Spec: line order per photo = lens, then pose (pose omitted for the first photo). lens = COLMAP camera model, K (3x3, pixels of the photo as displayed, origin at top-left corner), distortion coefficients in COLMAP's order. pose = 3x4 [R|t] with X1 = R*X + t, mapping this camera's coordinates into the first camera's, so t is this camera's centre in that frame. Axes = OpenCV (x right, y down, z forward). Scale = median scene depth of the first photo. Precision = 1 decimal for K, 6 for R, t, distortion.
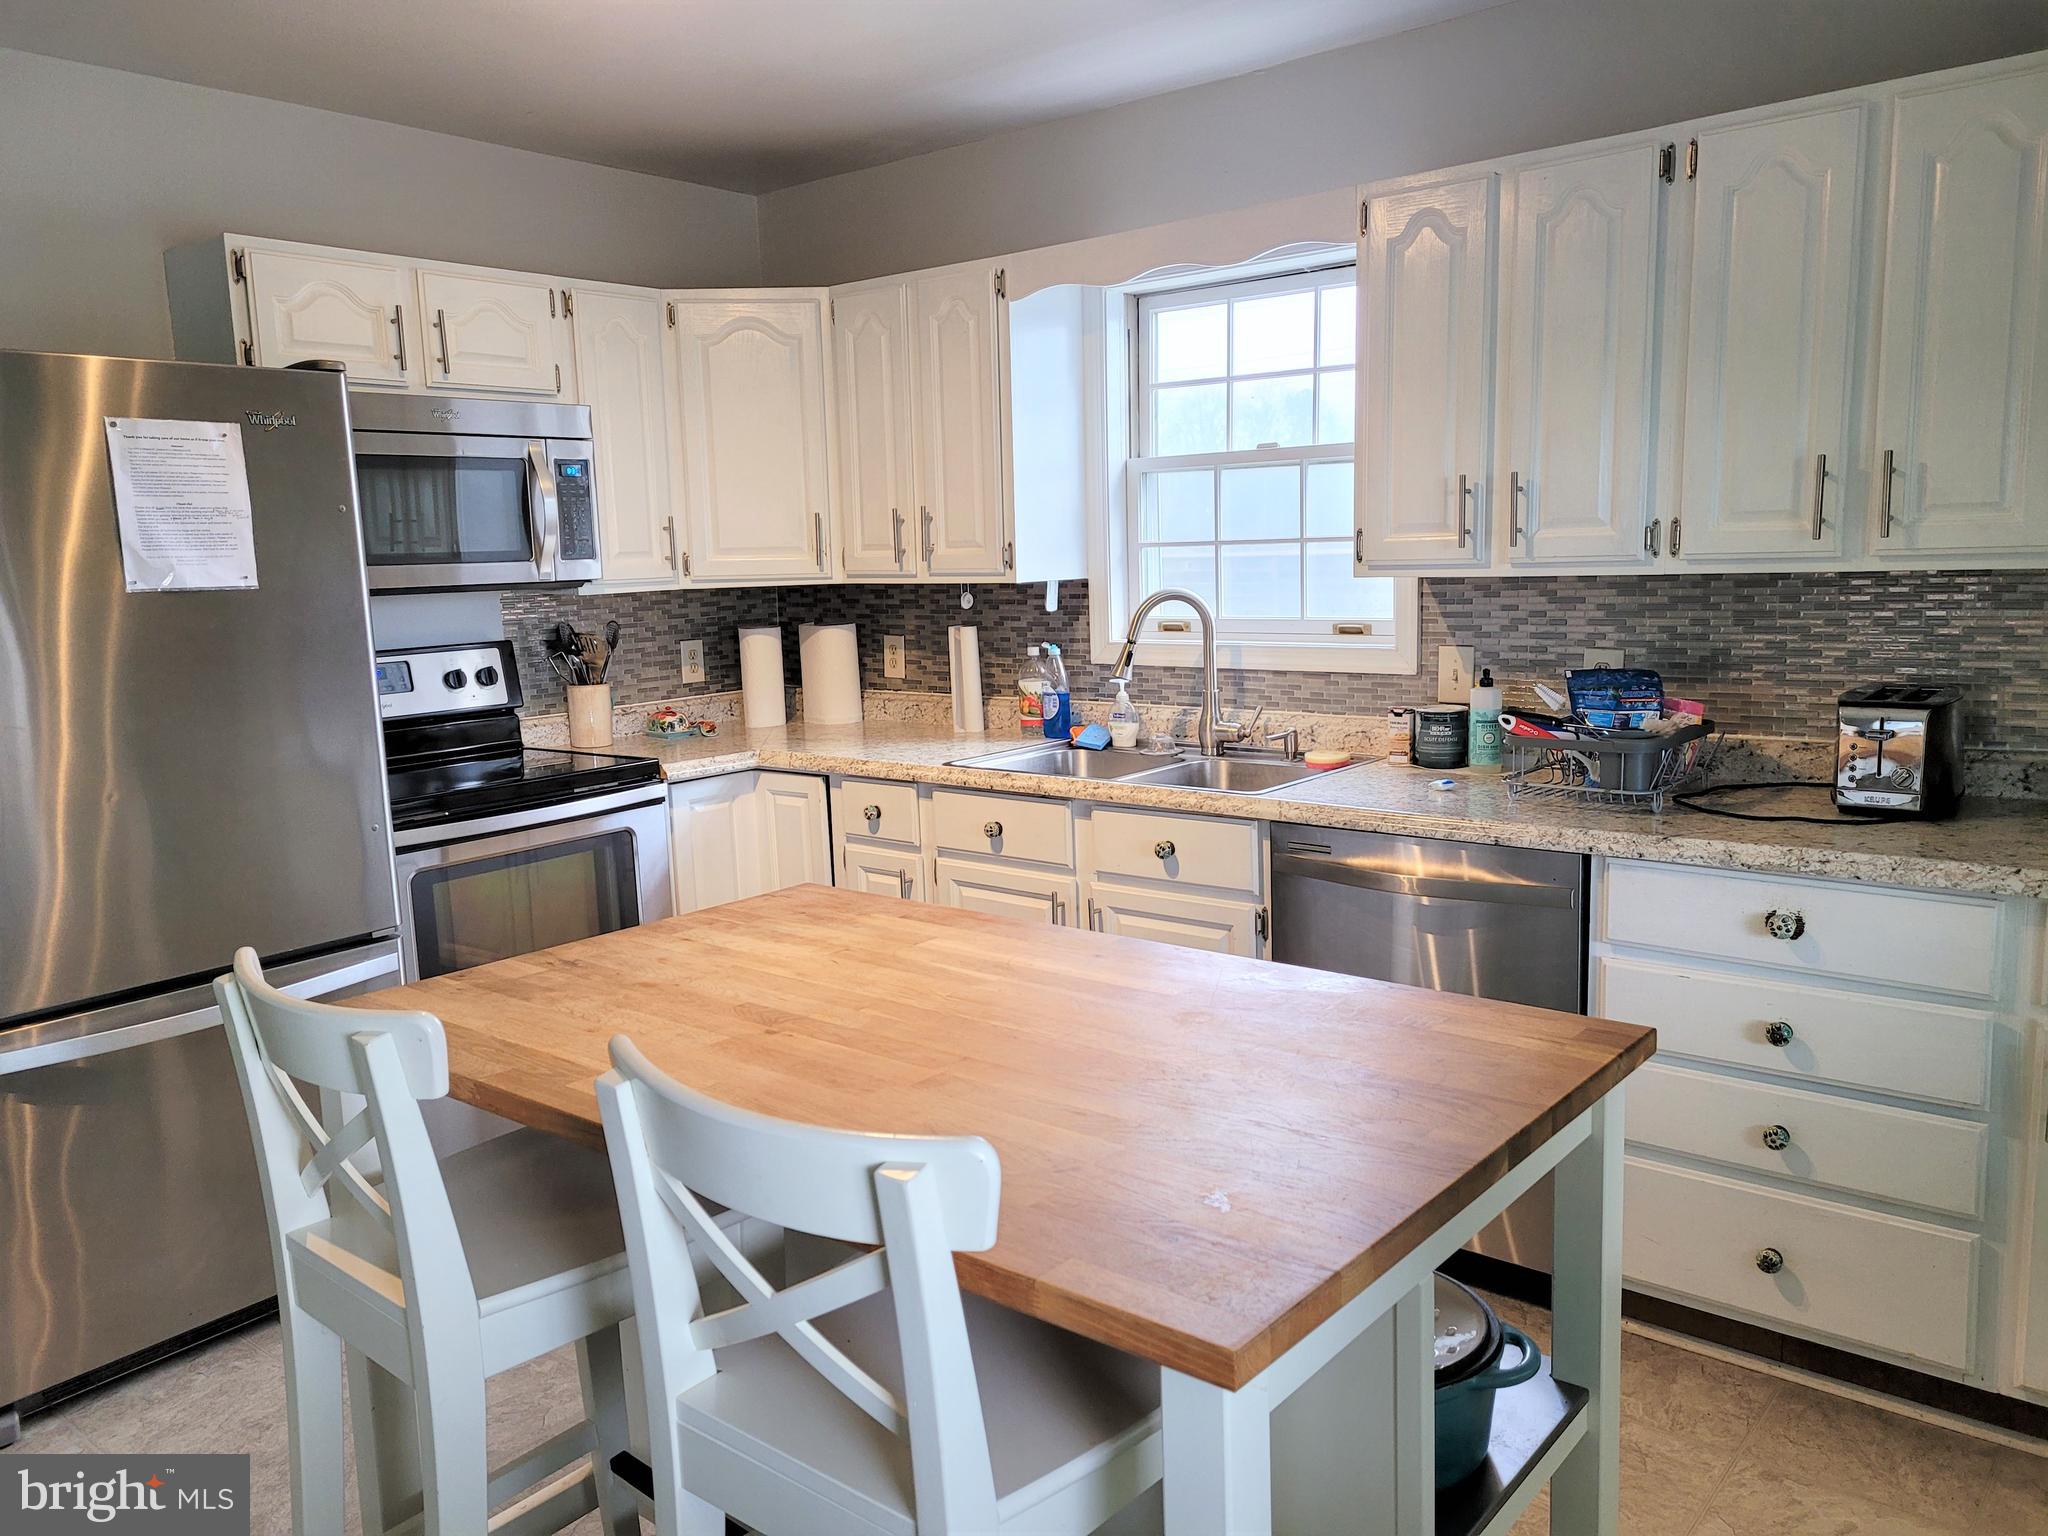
lens RADIAL K [[1542.6, 0, 1023.9], [0, 1542.6, 772.1], [0, 0, 1]] dist [0.016058, 0.003199]
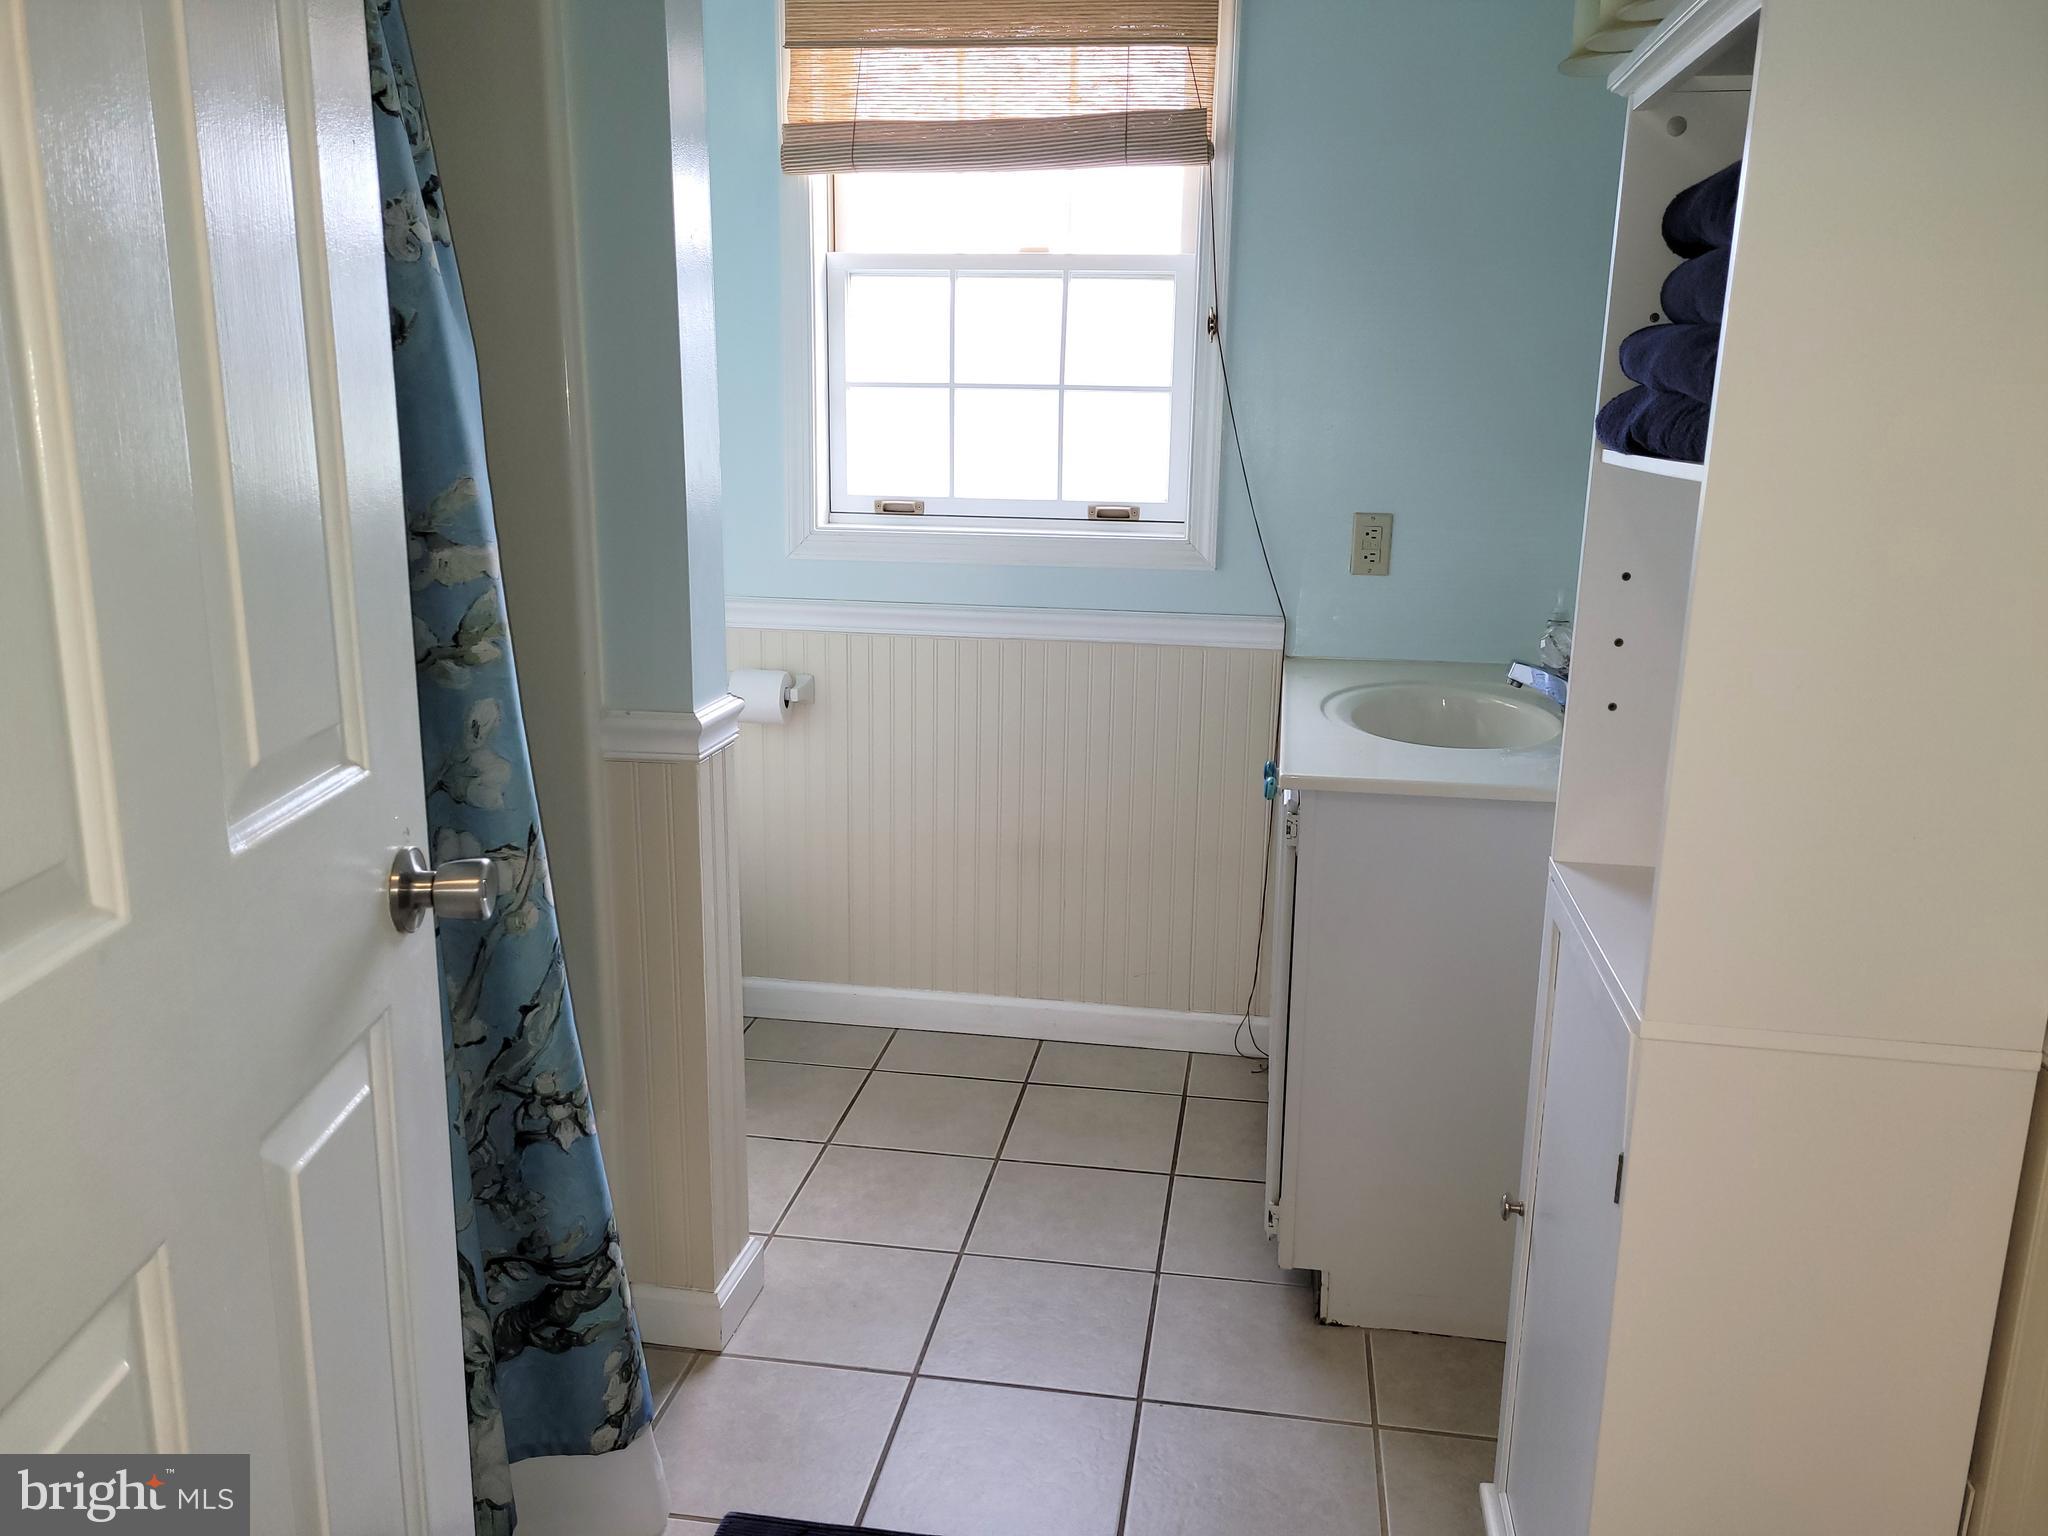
lens RADIAL K [[1542.6, 0, 1025.5], [0, 1542.6, 765.0], [0, 0, 1]] dist [0.016058, 0.003199]
pose [[0.862181, -0.070723, 0.501639, -0.210775], [0.030100, 0.995610, 0.088630, -0.038886], [-0.505705, -0.061316, 0.860525, 0.367342]]
